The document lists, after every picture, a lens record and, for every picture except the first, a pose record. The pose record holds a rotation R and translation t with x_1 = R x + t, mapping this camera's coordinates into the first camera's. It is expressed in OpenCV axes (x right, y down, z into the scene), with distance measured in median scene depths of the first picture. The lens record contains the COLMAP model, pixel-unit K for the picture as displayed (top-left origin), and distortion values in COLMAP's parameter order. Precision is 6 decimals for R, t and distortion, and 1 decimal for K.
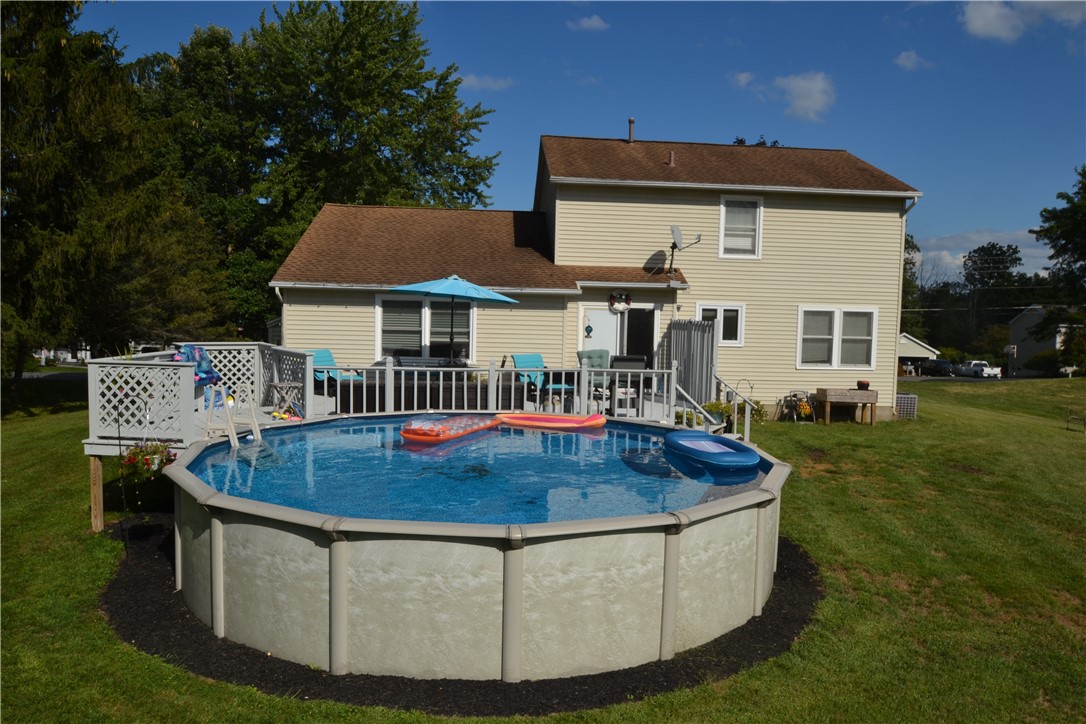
lens RADIAL K [[788.3, 0, 543.0], [0, 788.3, 362.0], [0, 0, 1]] dist [-0.034072, 0.001099]
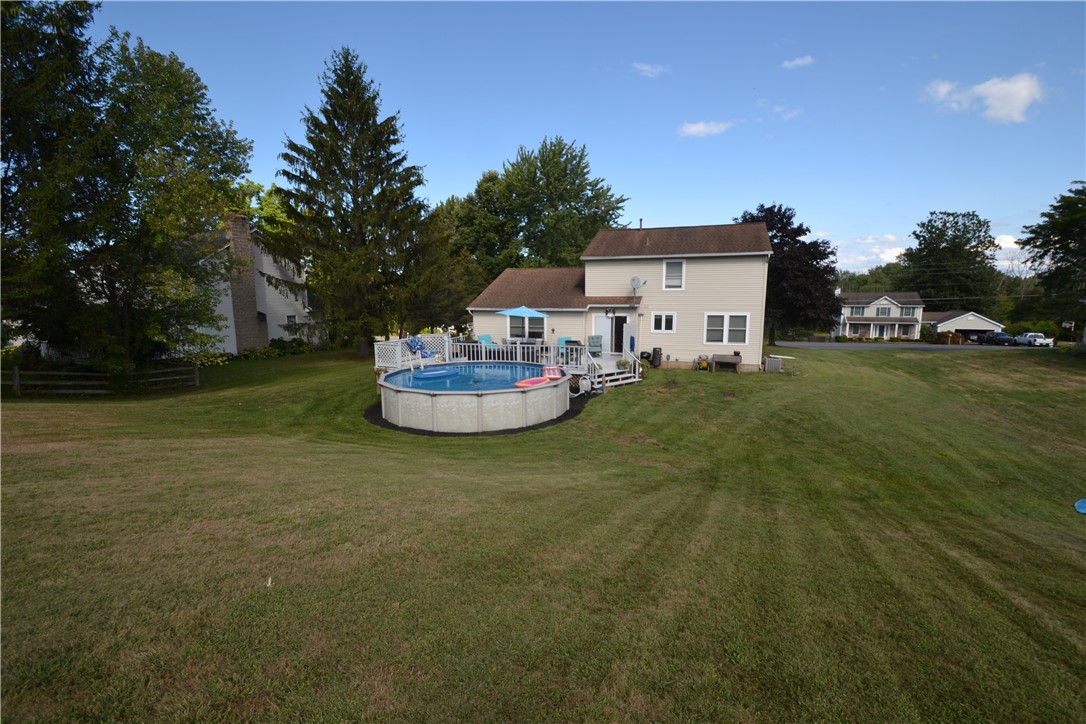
lens RADIAL K [[491.1, 0, 543.0], [0, 491.1, 362.0], [0, 0, 1]] dist [0.017747, -0.013242]
pose [[0.916234, 0.029345, -0.399568, 0.475953], [-0.001453, 0.997551, 0.069931, -0.035726], [0.400641, -0.063493, 0.914032, -0.334320]]
